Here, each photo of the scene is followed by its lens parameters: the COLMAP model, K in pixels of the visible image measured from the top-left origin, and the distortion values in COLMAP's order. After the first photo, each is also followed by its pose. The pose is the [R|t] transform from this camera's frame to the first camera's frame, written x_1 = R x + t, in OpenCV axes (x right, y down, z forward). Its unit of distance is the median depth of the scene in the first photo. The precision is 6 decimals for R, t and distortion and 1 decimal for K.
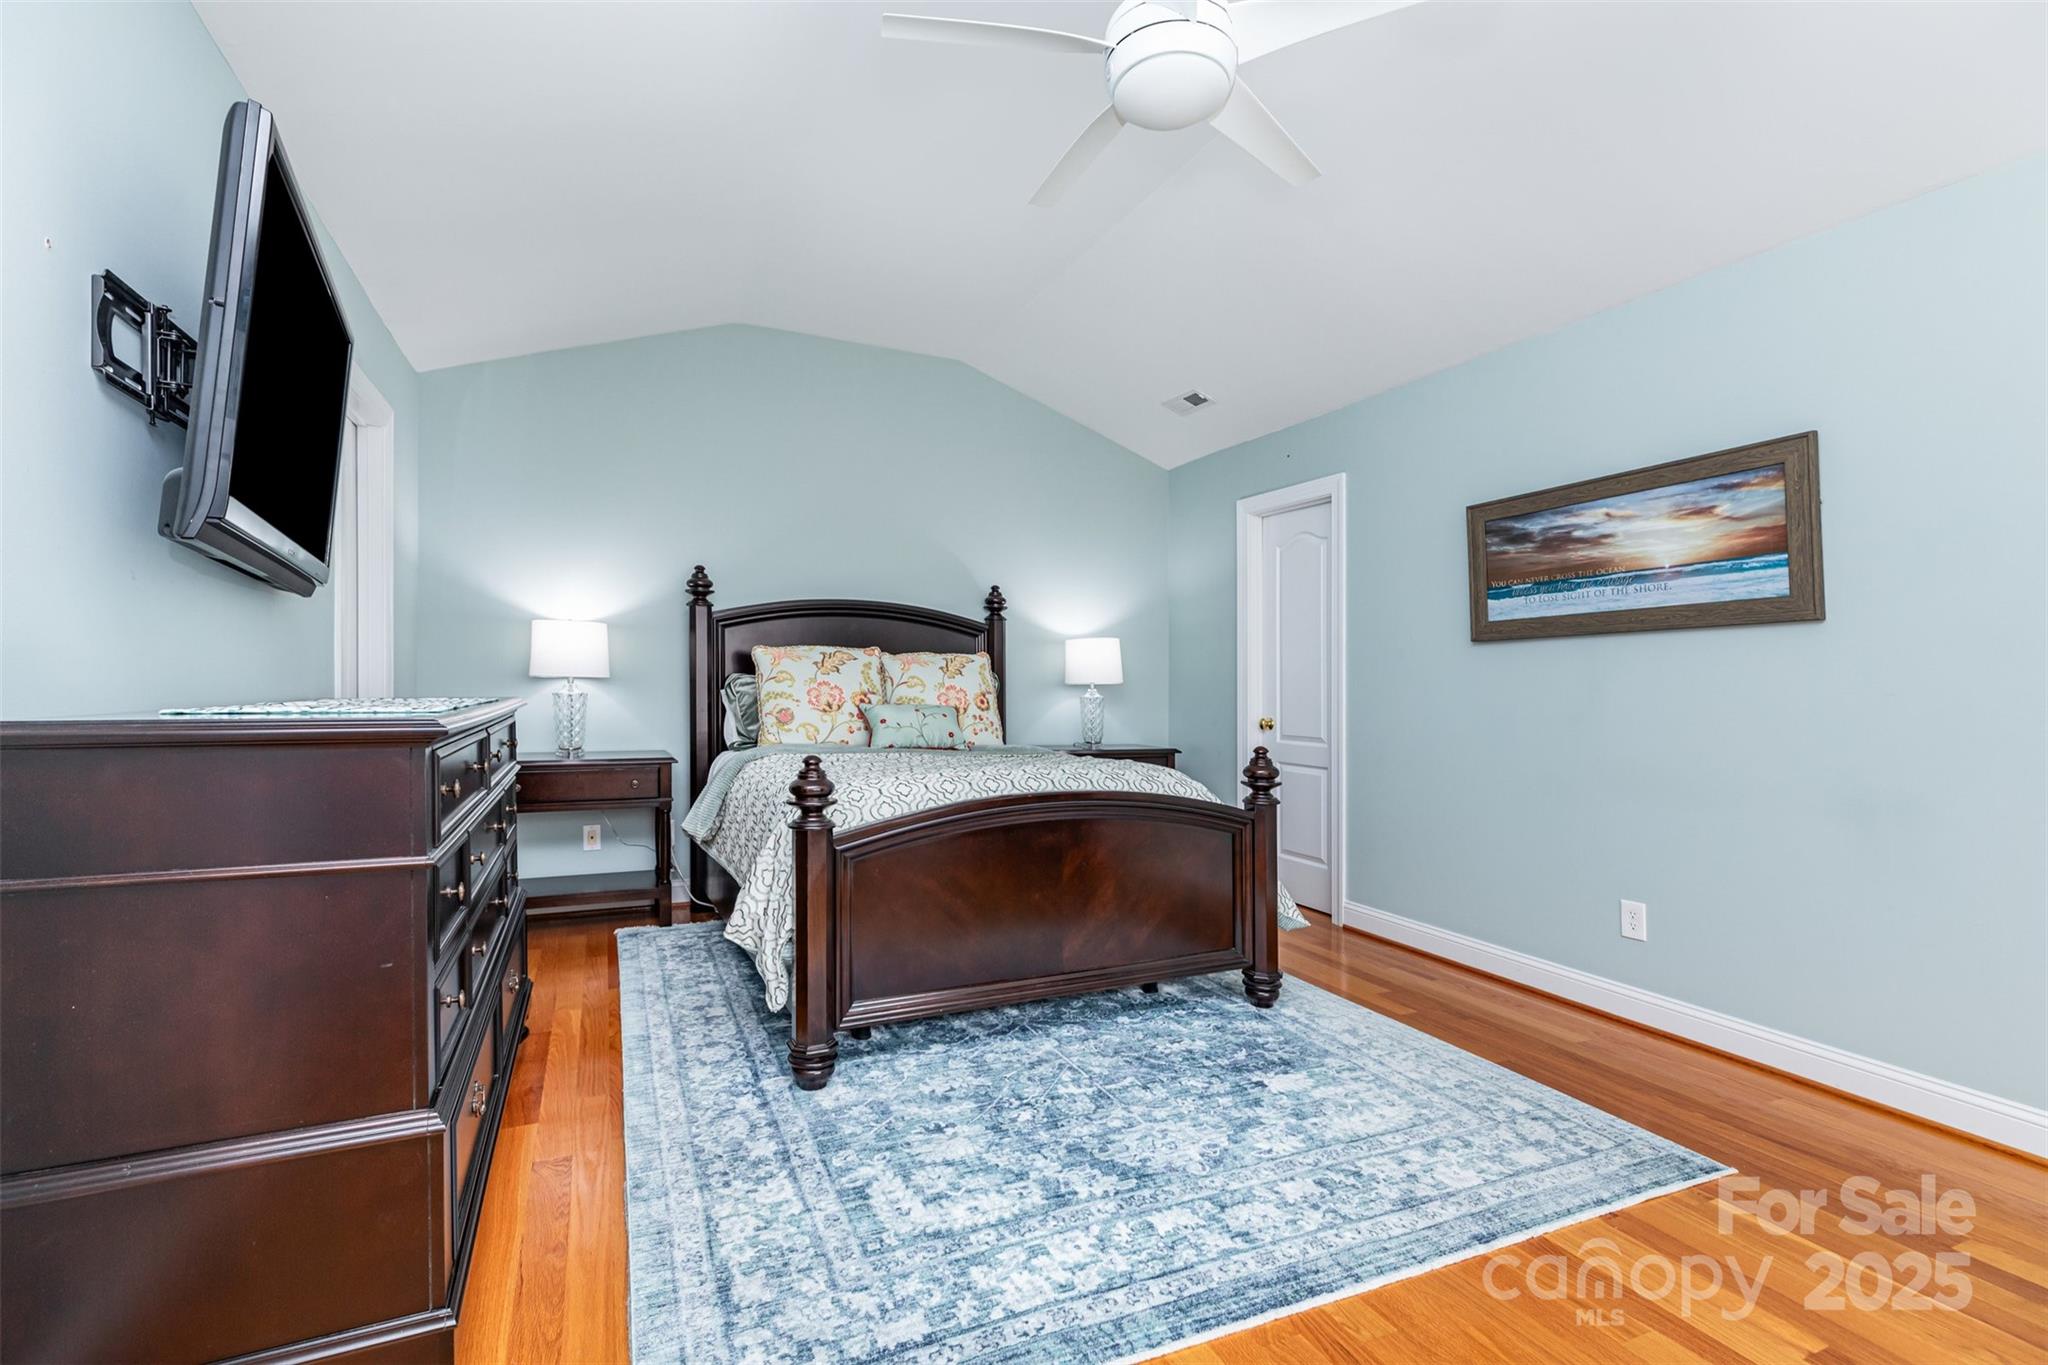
lens RADIAL K [[922.8, 0, 1021.3], [0, 922.8, 687.1], [0, 0, 1]] dist [0.000981, 0.000281]
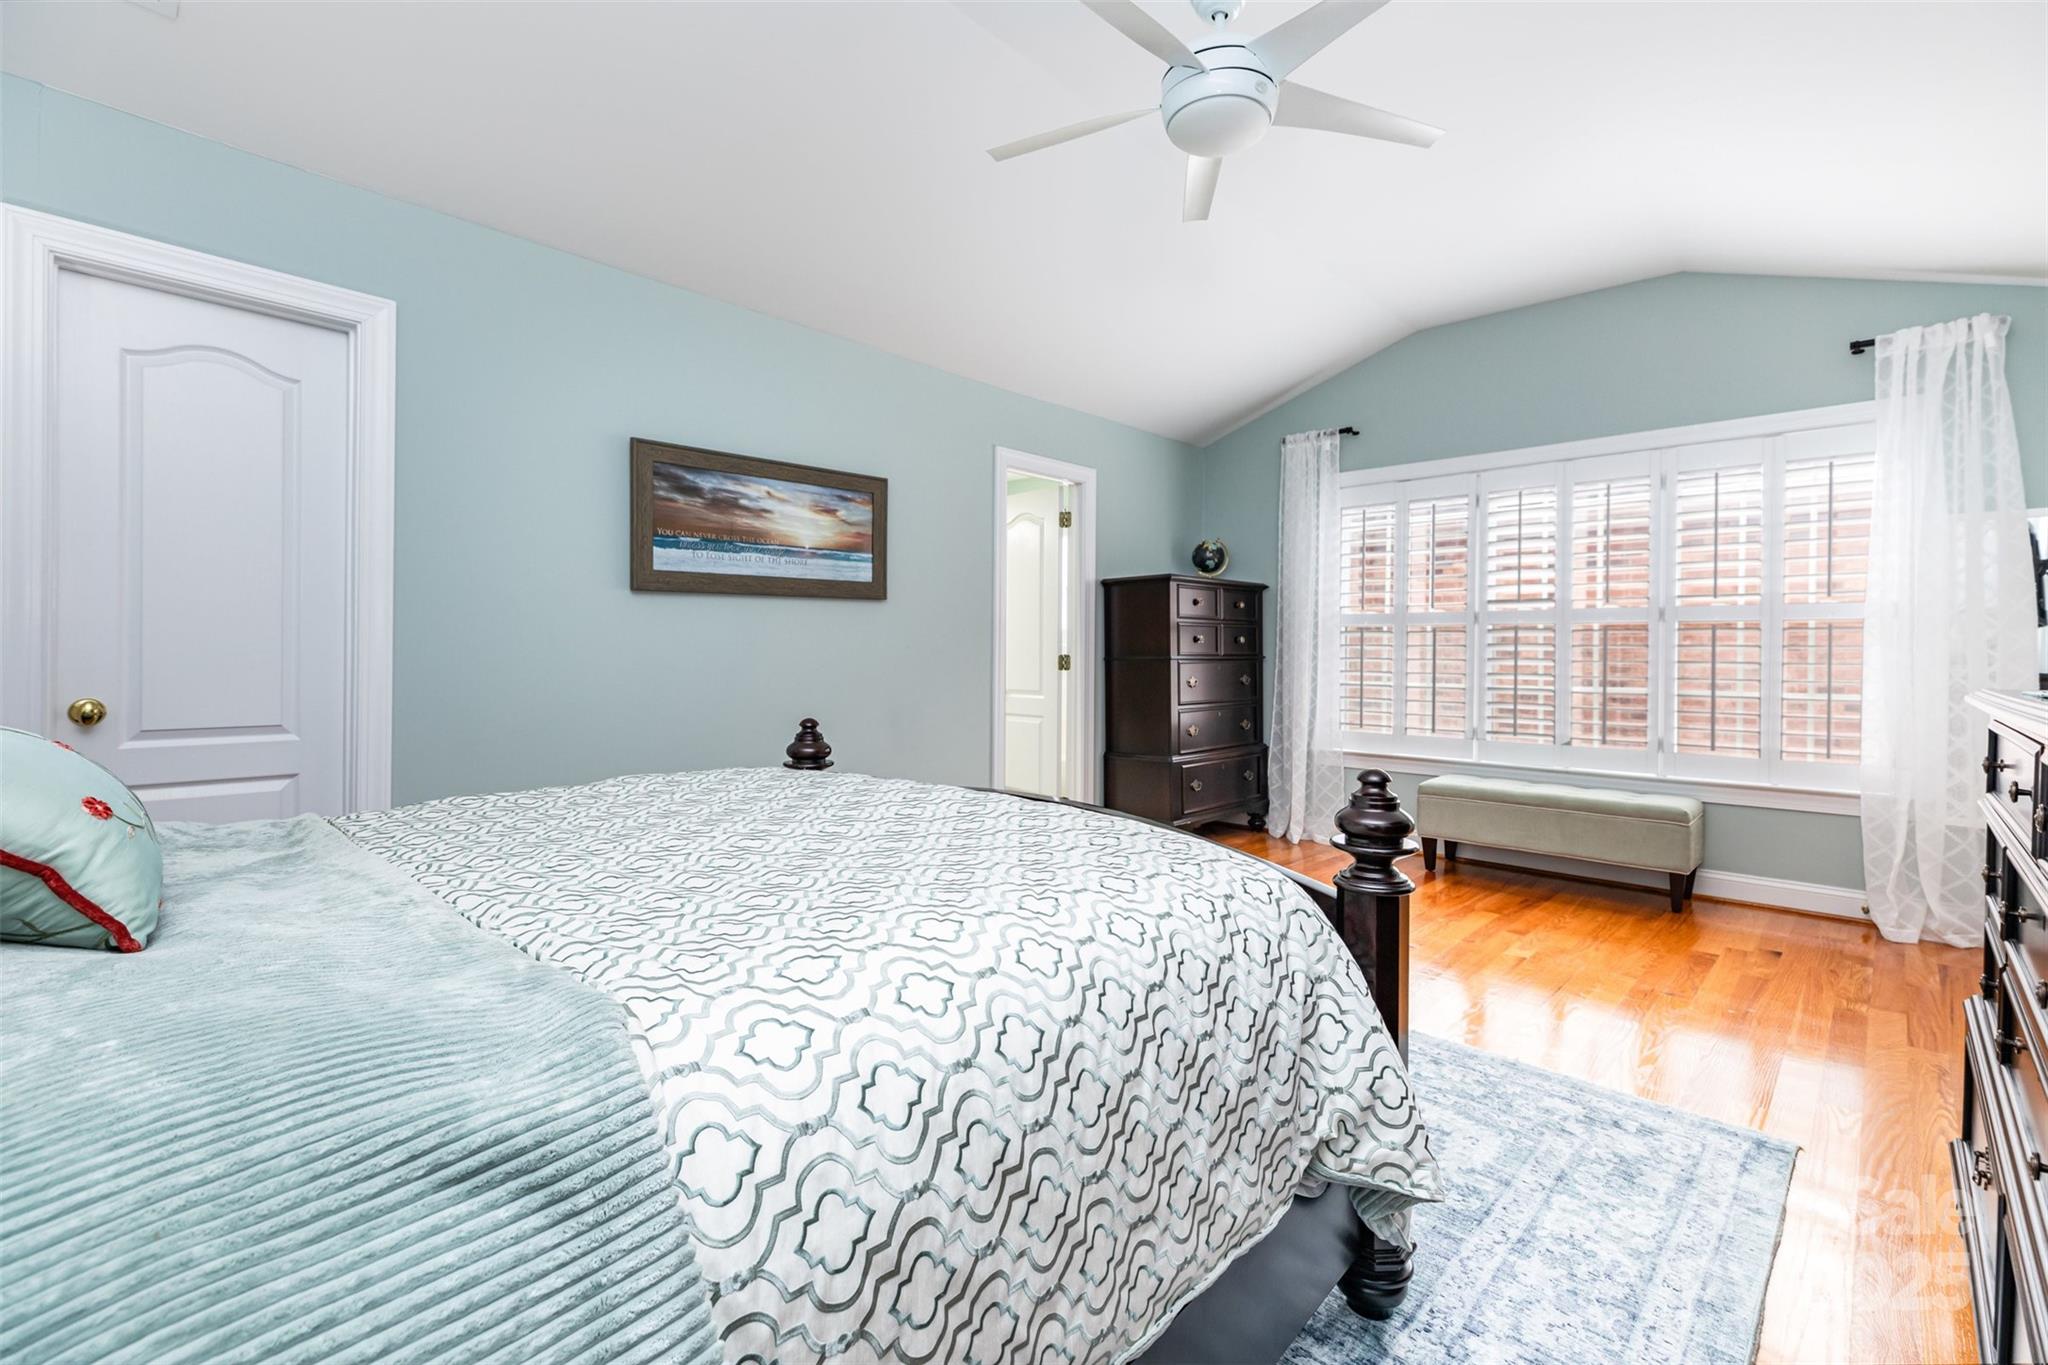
lens RADIAL K [[922.8, 0, 998.8], [0, 922.8, 640.8], [0, 0, 1]] dist [0.000981, 0.000281]
pose [[-0.380491, -0.003273, 0.924779, -0.537223], [-0.009220, 0.999957, -0.000254, -0.003693], [-0.924739, -0.008623, -0.380505, 1.153498]]
